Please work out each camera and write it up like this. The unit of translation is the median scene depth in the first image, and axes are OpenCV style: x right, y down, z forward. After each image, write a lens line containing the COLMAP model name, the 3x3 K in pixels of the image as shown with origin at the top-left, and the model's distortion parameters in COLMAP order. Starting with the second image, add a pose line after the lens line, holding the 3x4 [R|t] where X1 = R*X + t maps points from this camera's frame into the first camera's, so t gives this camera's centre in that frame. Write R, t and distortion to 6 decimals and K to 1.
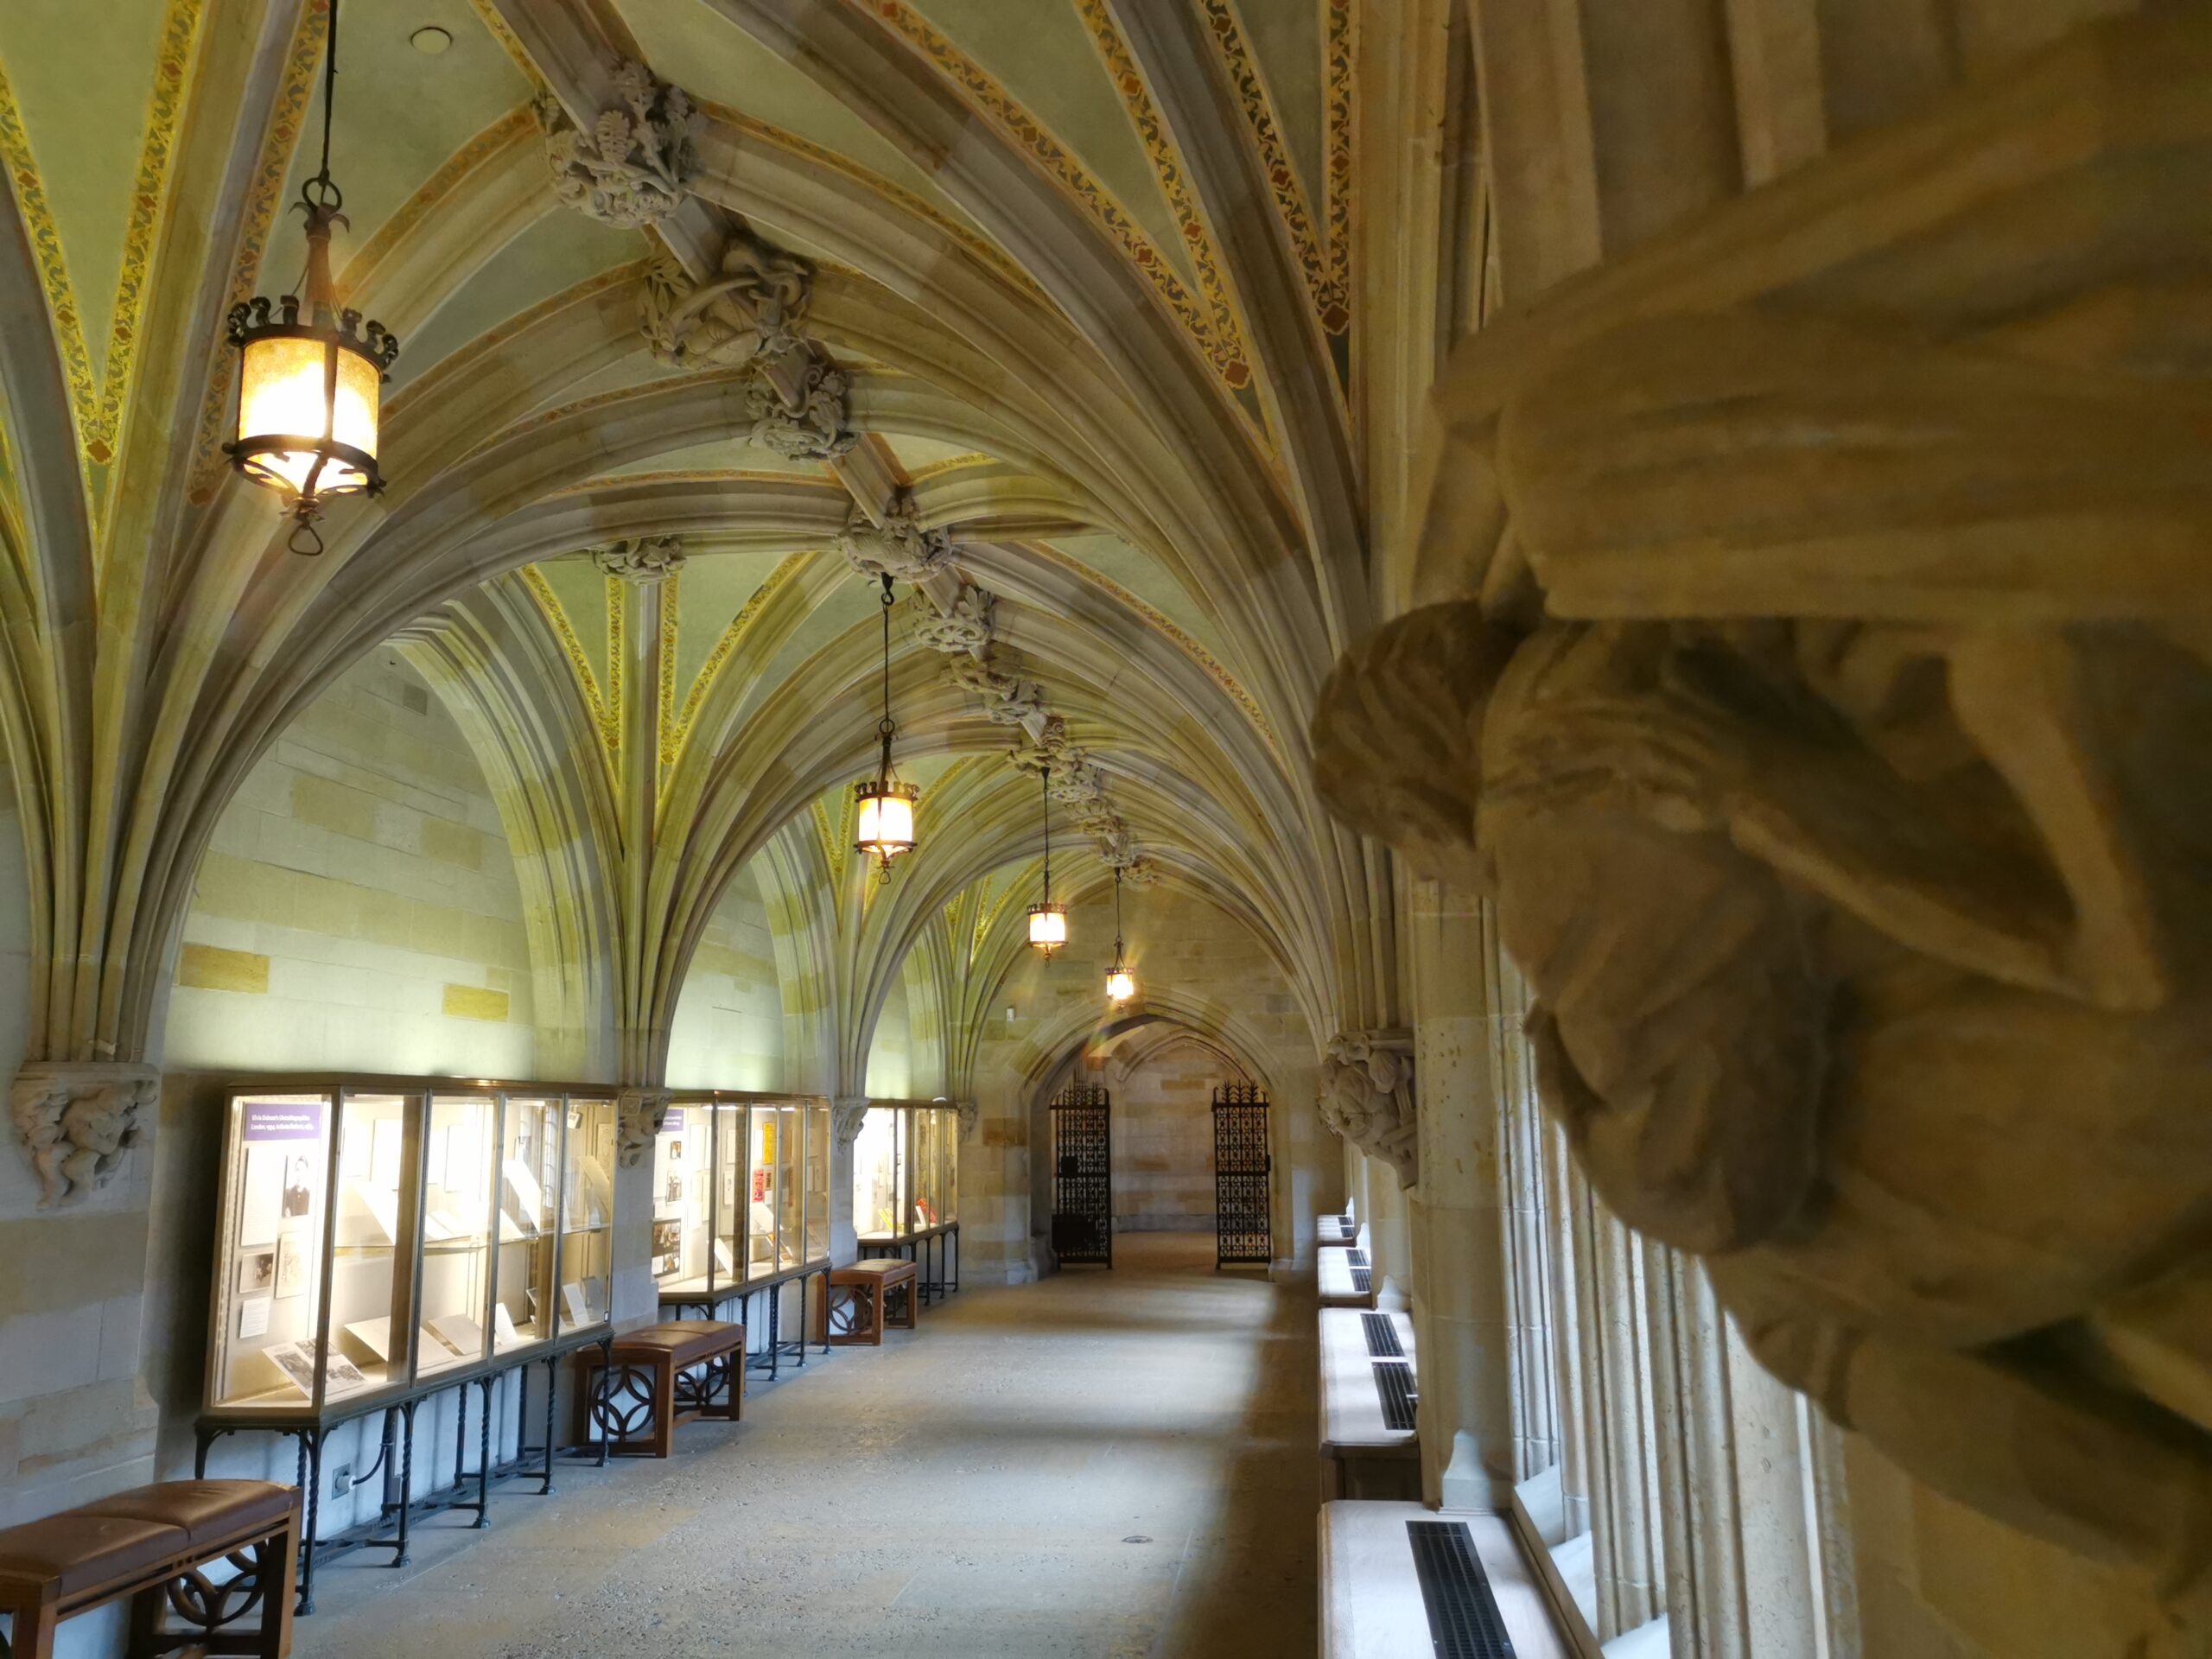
lens RADIAL K [[1715.2, 0, 1101.8], [0, 1715.2, 837.0], [0, 0, 1]] dist [0.048812, -0.028222]
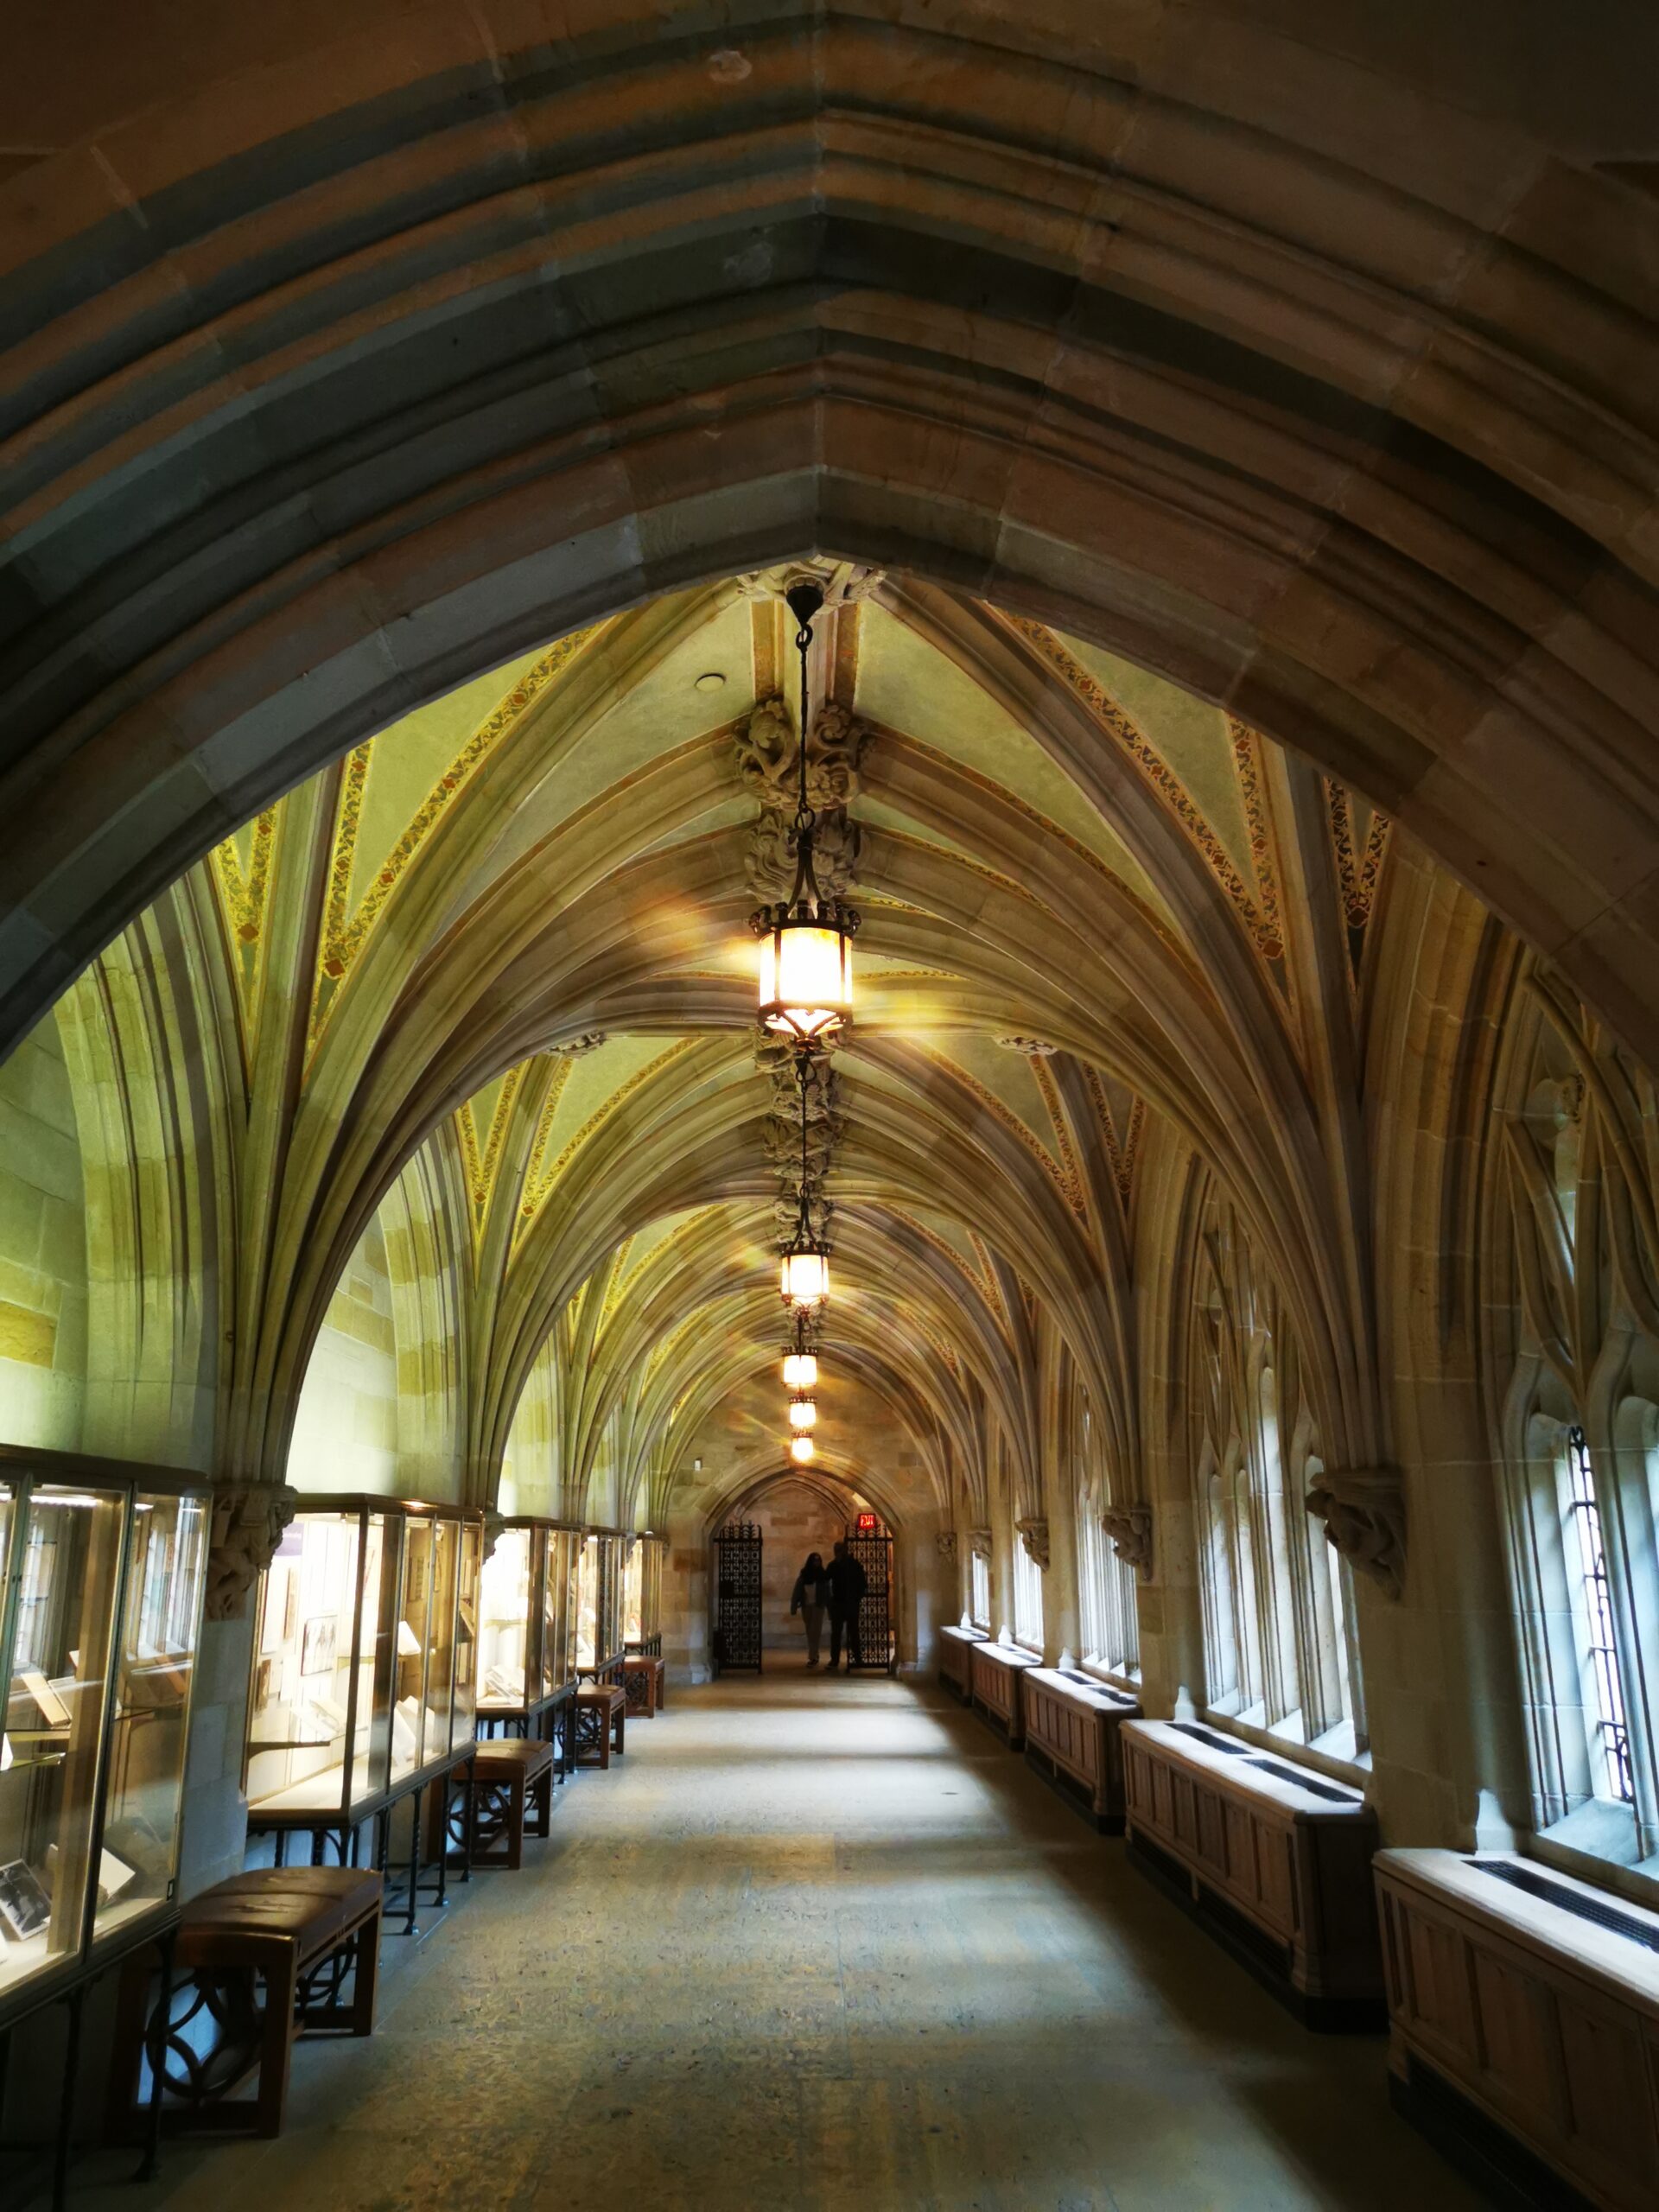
lens RADIAL K [[1715.2, 0, 829.5], [0, 1715.2, 1106.0], [0, 0, 1]] dist [0.048812, -0.028222]
pose [[0.990558, 0.040213, 0.131064, -0.460926], [-0.028008, 0.995209, -0.093671, -0.153442], [-0.134202, 0.089116, 0.986939, -0.998632]]
